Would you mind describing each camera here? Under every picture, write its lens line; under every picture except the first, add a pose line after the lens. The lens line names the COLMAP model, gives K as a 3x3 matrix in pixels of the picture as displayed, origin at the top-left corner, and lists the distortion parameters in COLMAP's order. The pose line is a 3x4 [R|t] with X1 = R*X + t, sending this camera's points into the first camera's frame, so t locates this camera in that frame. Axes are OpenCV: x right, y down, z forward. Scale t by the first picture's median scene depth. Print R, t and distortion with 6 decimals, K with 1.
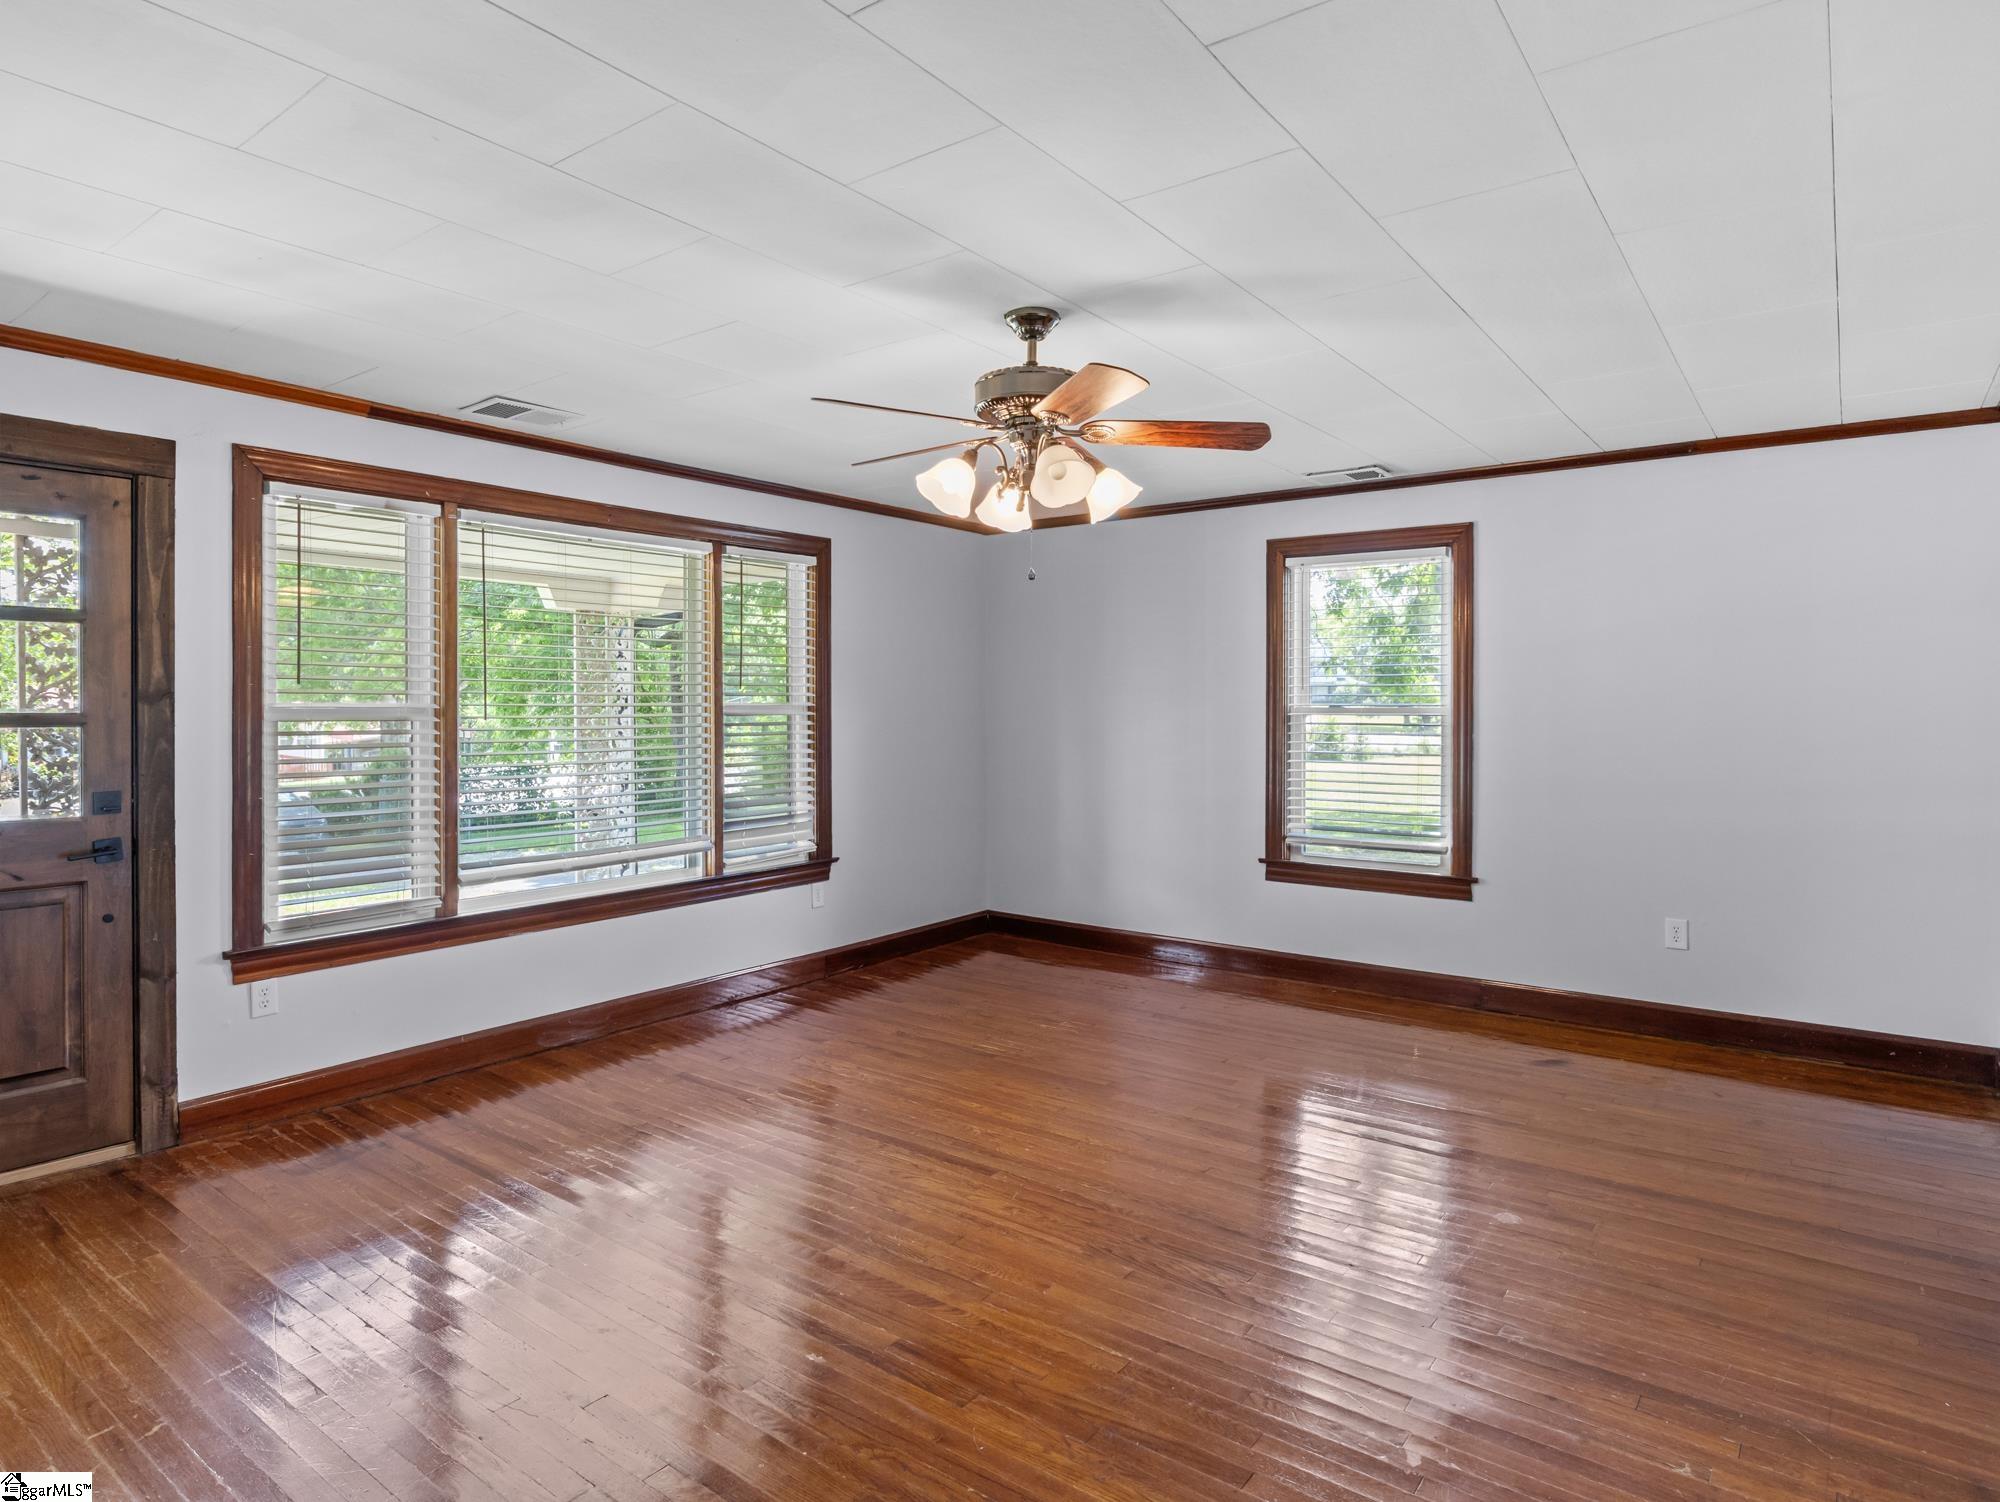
lens RADIAL K [[1129.7, 0, 1017.3], [0, 1129.7, 699.4], [0, 0, 1]] dist [-0.007745, -0.000685]
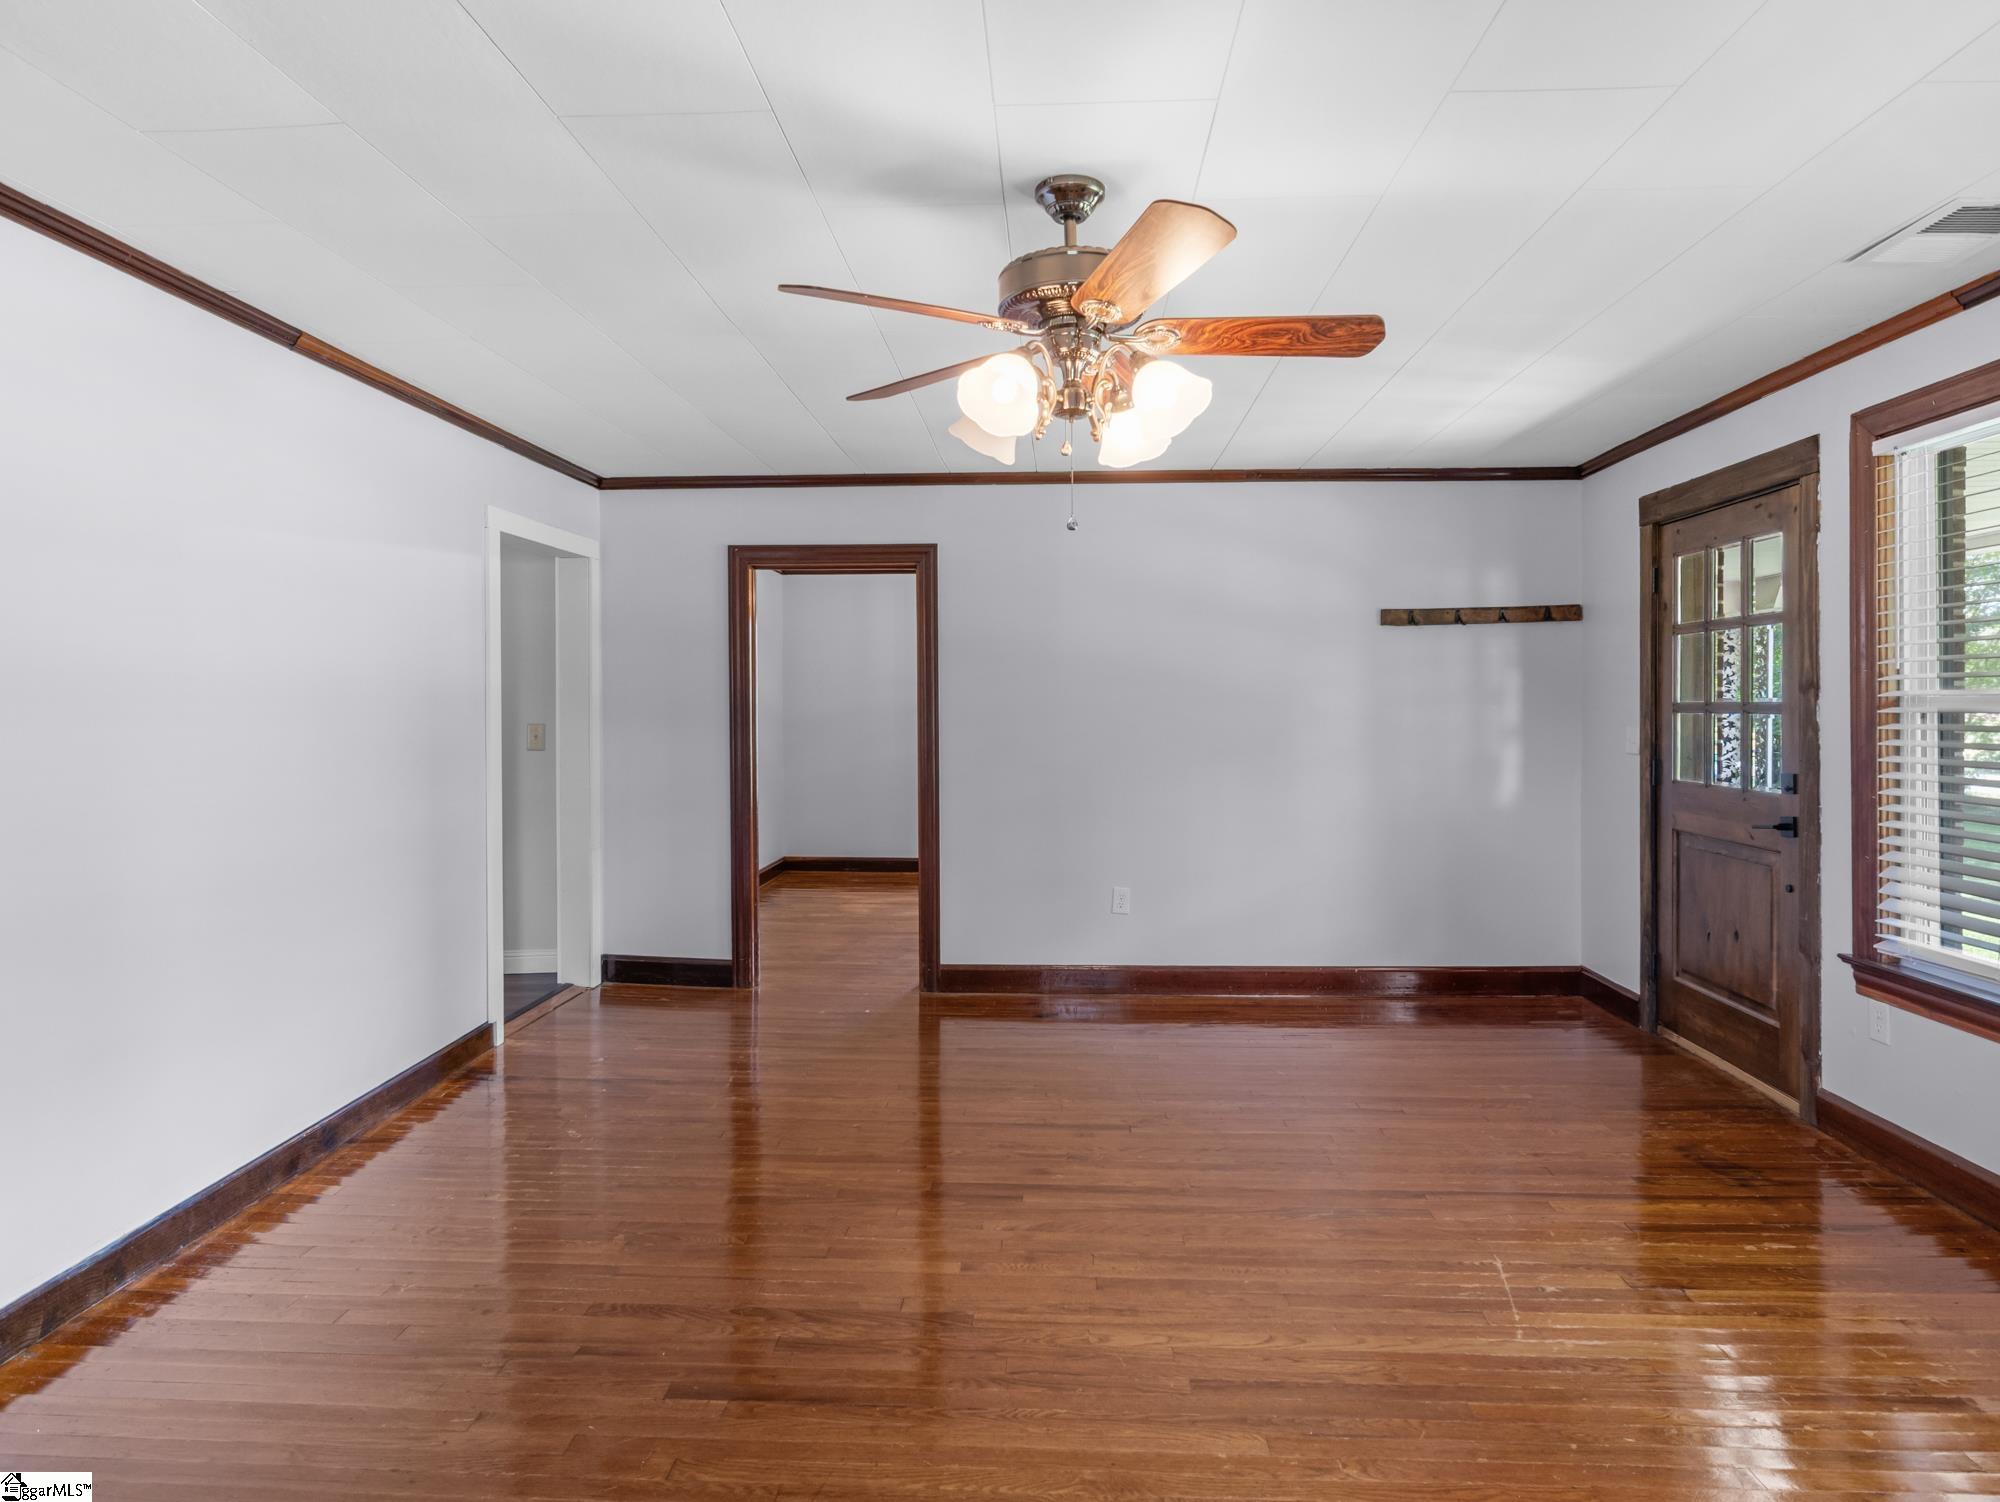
lens RADIAL K [[1129.7, 0, 992.8], [0, 1129.7, 695.8], [0, 0, 1]] dist [-0.007745, -0.000685]
pose [[-0.834959, -0.002180, -0.550309, 0.290750], [0.002728, 0.999963, -0.008102, 0.008433], [0.550306, -0.008266, -0.834922, 0.967022]]
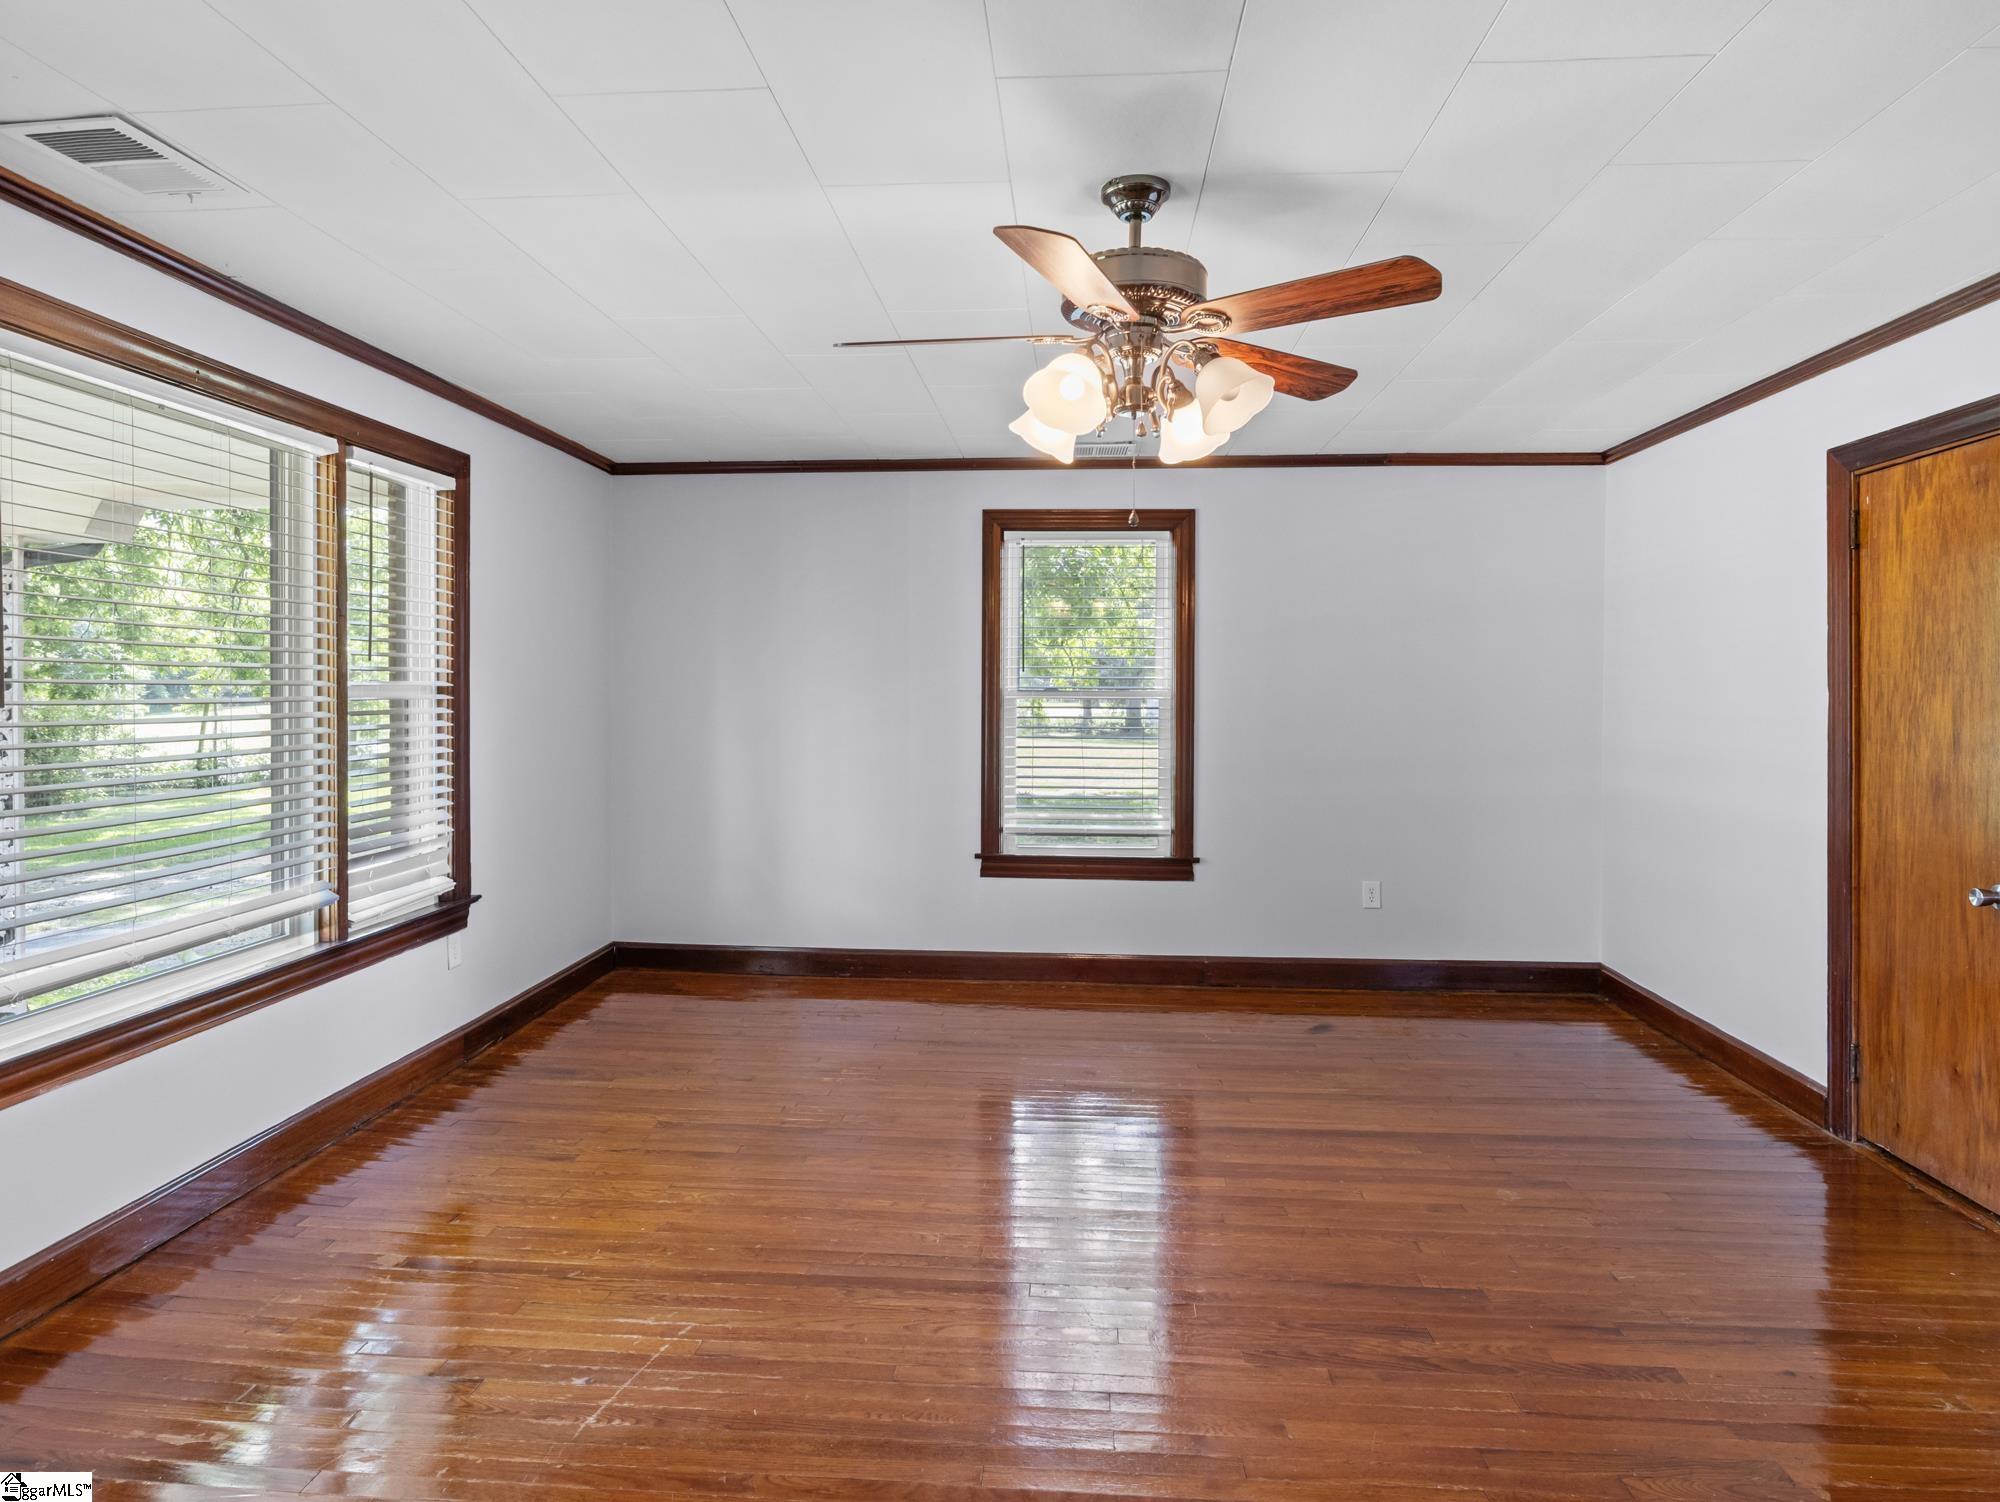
lens RADIAL K [[1129.7, 0, 1005.7], [0, 1129.7, 690.4], [0, 0, 1]] dist [-0.007745, -0.000685]
pose [[0.845813, 0.002736, 0.533472, -0.288494], [-0.005767, 0.999975, 0.004015, 0.003596], [-0.533448, -0.006472, 0.845808, 0.231031]]
